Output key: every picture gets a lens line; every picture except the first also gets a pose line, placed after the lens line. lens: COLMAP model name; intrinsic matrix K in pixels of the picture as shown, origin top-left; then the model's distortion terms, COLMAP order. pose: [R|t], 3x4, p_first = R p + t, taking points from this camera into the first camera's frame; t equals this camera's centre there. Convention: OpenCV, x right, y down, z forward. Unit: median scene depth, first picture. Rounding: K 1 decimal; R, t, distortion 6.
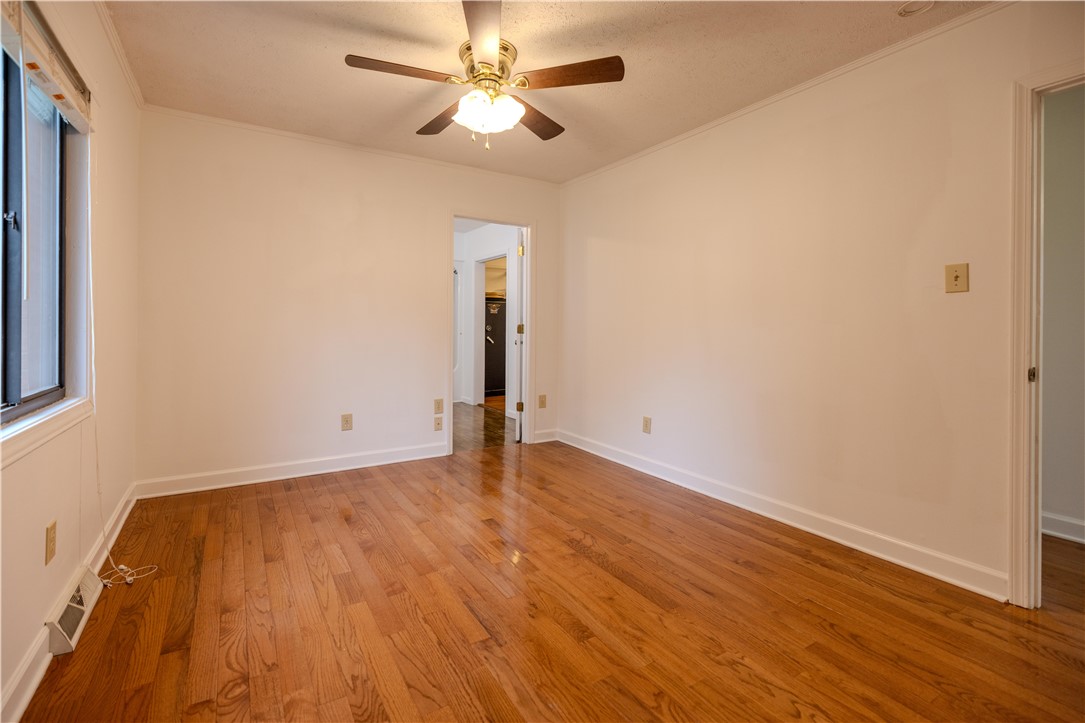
lens RADIAL K [[482.1, 0, 522.8], [0, 482.1, 323.9], [0, 0, 1]] dist [0.003895, 0.000528]
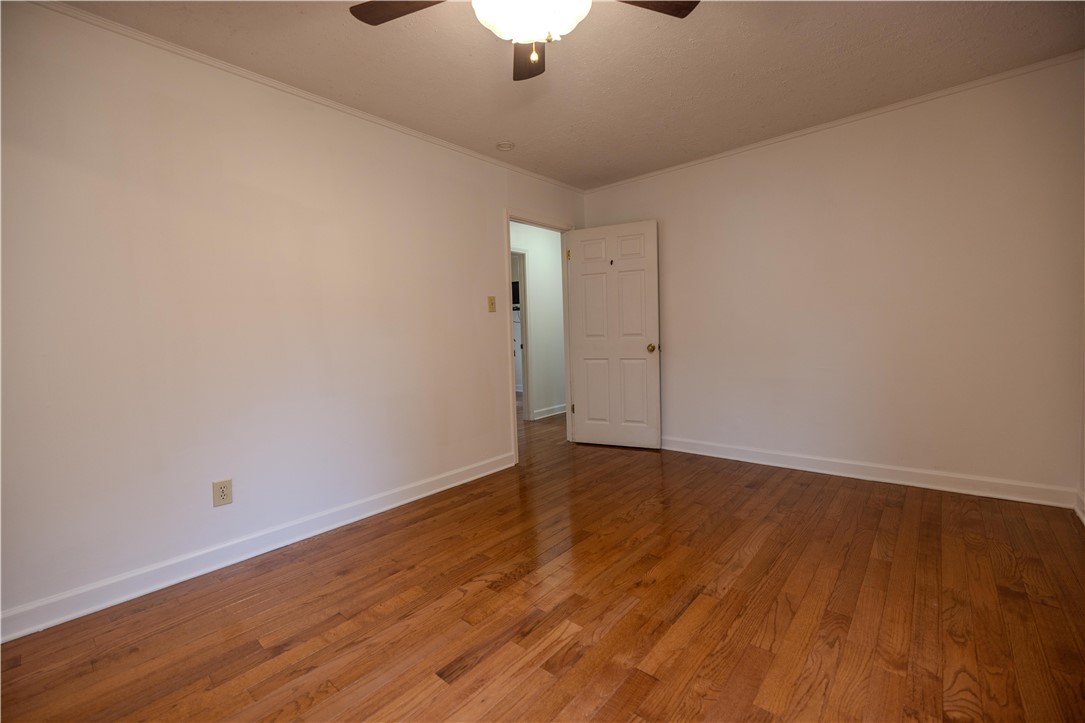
lens RADIAL K [[448.9, 0, 539.2], [0, 448.9, 360.0], [0, 0, 1]] dist [0.001160, 0.000296]
pose [[-0.300935, -0.056432, 0.951974, -0.810454], [0.027153, 0.997336, 0.067705, 0.003635], [-0.953258, 0.046224, -0.298601, 1.427107]]
